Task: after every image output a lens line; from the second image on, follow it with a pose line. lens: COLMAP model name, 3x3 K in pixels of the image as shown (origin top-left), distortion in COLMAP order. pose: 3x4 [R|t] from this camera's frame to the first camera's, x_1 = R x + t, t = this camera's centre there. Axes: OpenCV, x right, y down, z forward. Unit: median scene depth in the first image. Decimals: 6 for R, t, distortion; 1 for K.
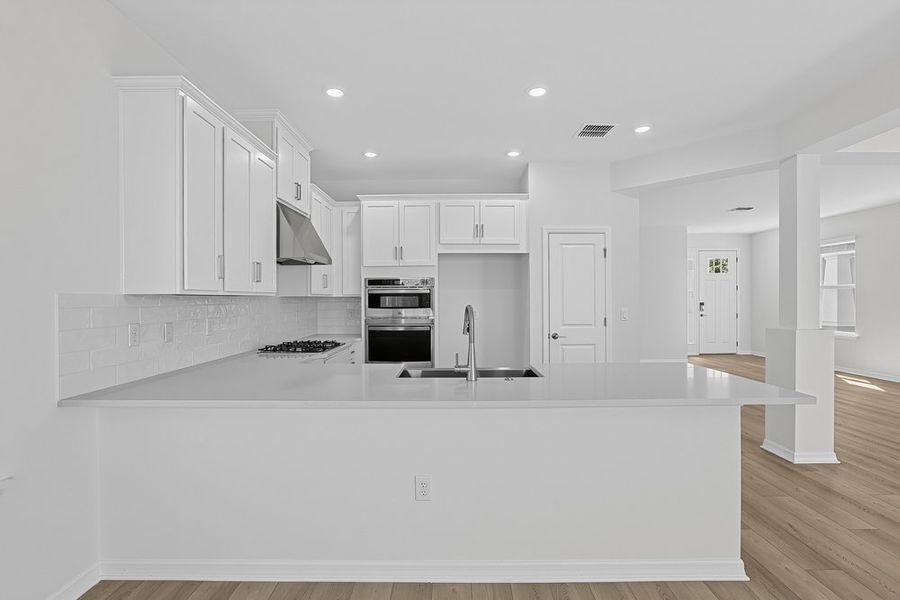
lens RADIAL K [[419.7, 0, 452.5], [0, 419.7, 298.2], [0, 0, 1]] dist [-0.018491, 0.008478]
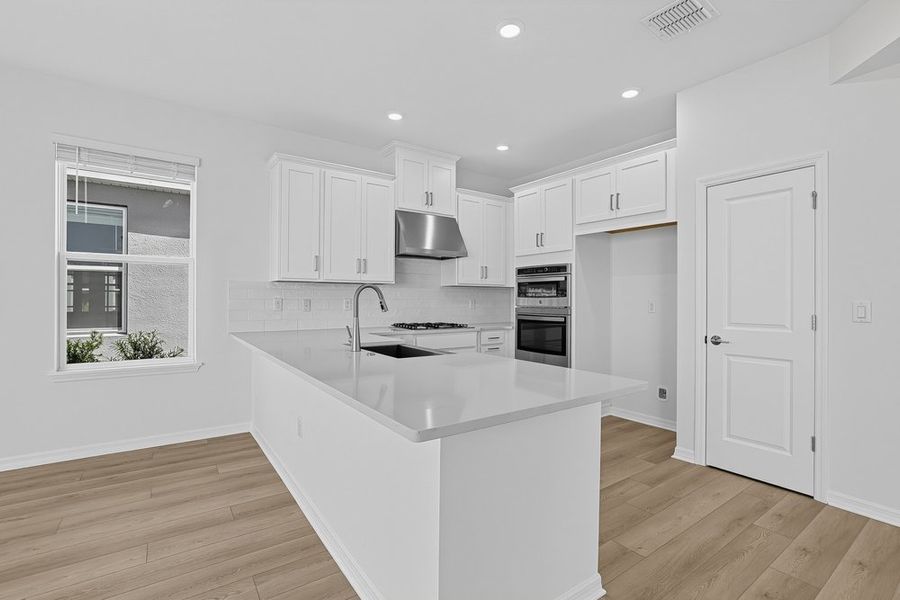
lens RADIAL K [[419.7, 0, 468.9], [0, 419.7, 299.4], [0, 0, 1]] dist [-0.018491, 0.008478]
pose [[0.590223, 0.005675, -0.807220, 0.550994], [-0.008379, 0.999964, 0.000903, 0.029029], [0.807196, 0.006231, 0.590250, 0.298312]]
